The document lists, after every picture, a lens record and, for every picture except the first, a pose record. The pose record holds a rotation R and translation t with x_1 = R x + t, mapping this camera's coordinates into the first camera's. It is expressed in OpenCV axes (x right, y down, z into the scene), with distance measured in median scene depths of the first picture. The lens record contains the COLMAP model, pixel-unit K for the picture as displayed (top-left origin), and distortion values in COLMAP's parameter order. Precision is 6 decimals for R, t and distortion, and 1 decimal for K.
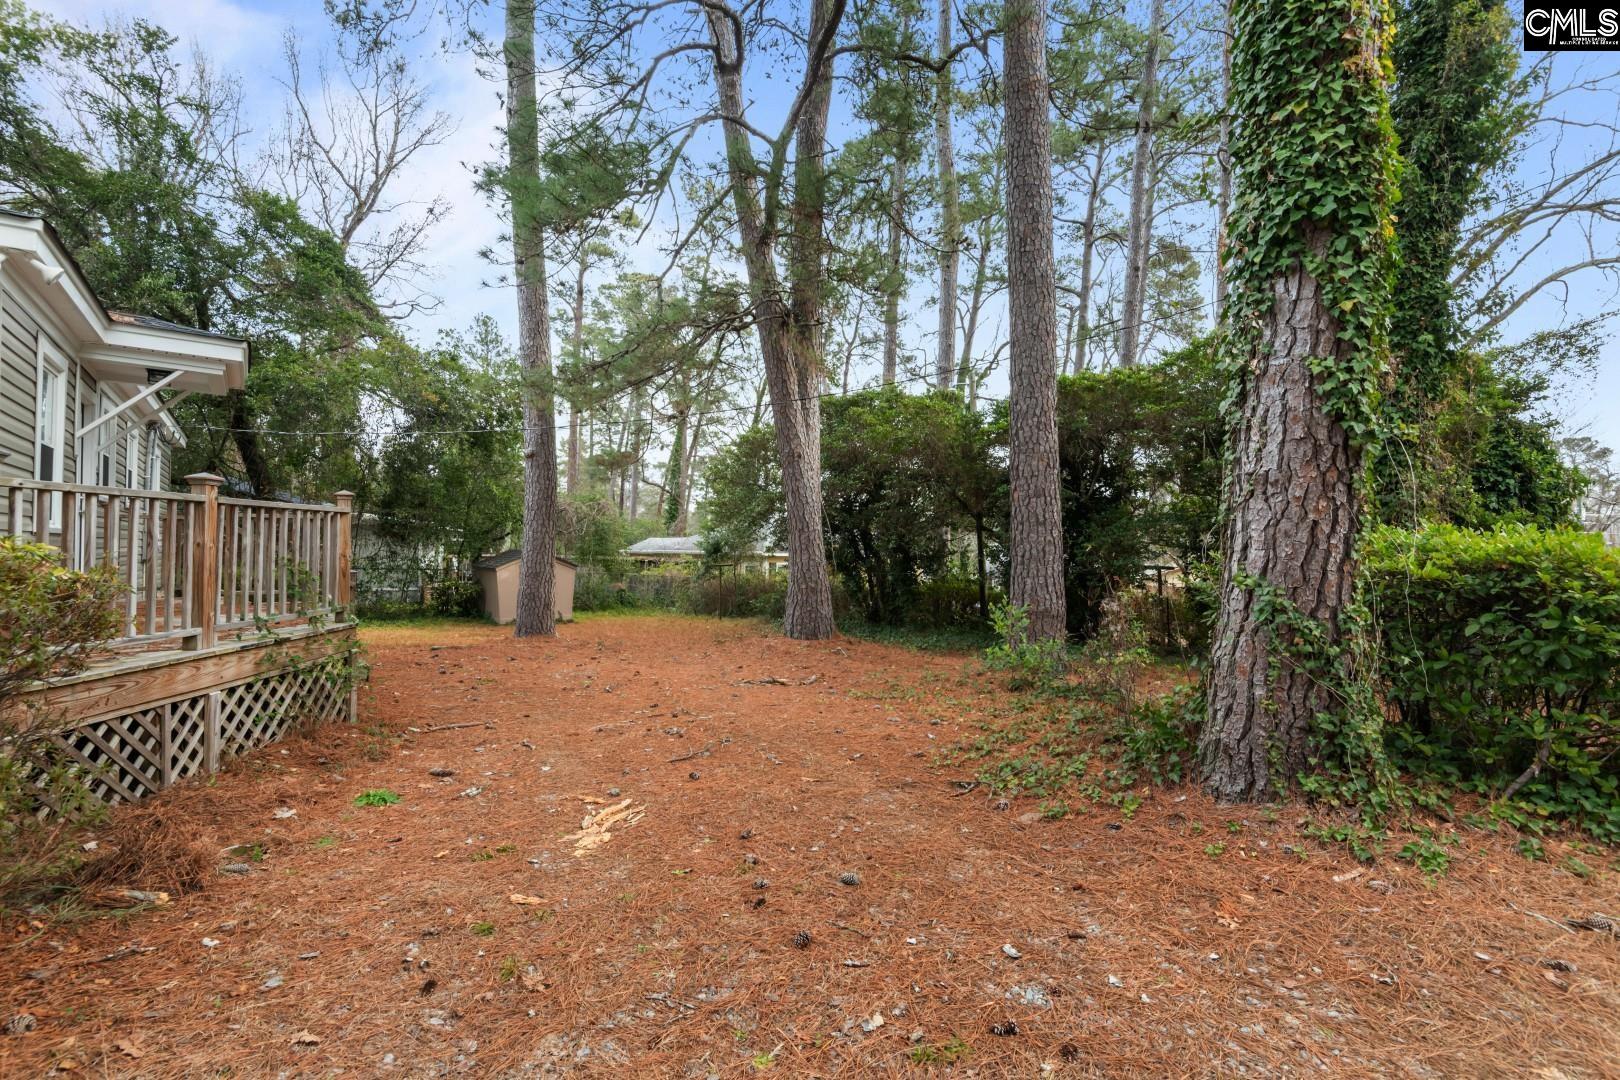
lens RADIAL K [[739.9, 0, 809.9], [0, 739.9, 545.2], [0, 0, 1]] dist [-0.004354, -0.001037]
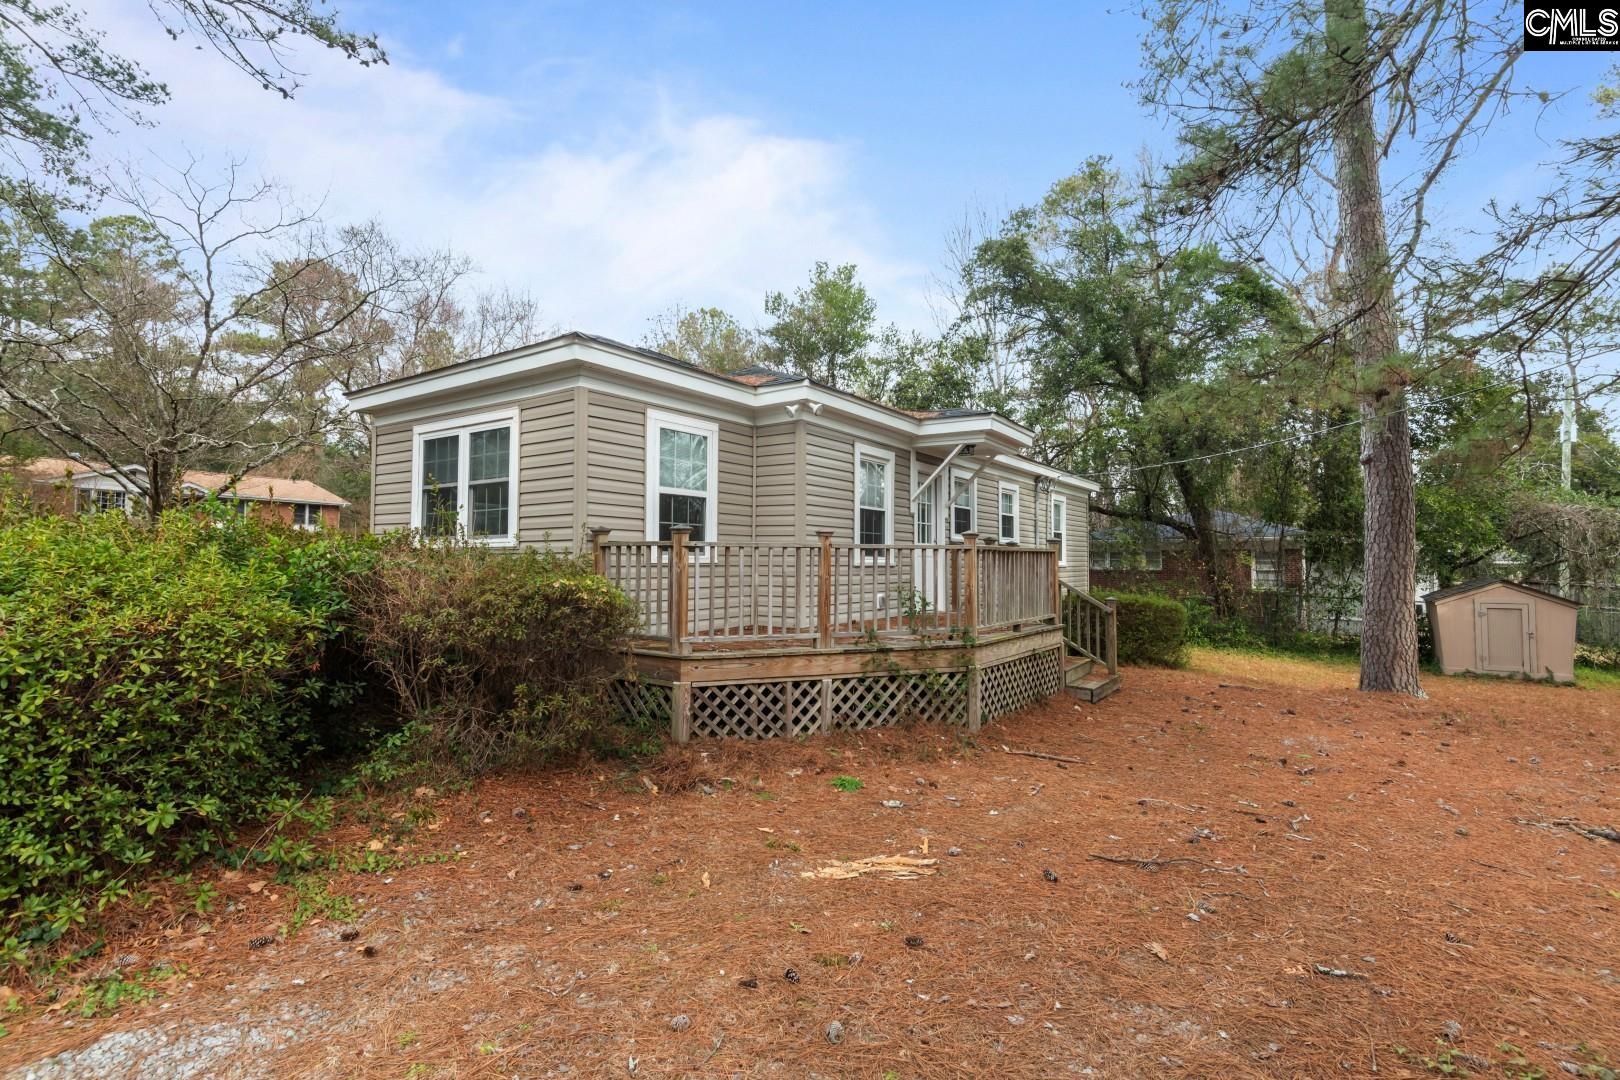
lens RADIAL K [[739.9, 0, 809.3], [0, 739.9, 539.0], [0, 0, 1]] dist [-0.004354, -0.001037]
pose [[0.306386, -0.032832, -0.951341, 0.580039], [0.004508, 0.999444, -0.033041, -0.028049], [0.951897, 0.005834, 0.306363, 0.537637]]
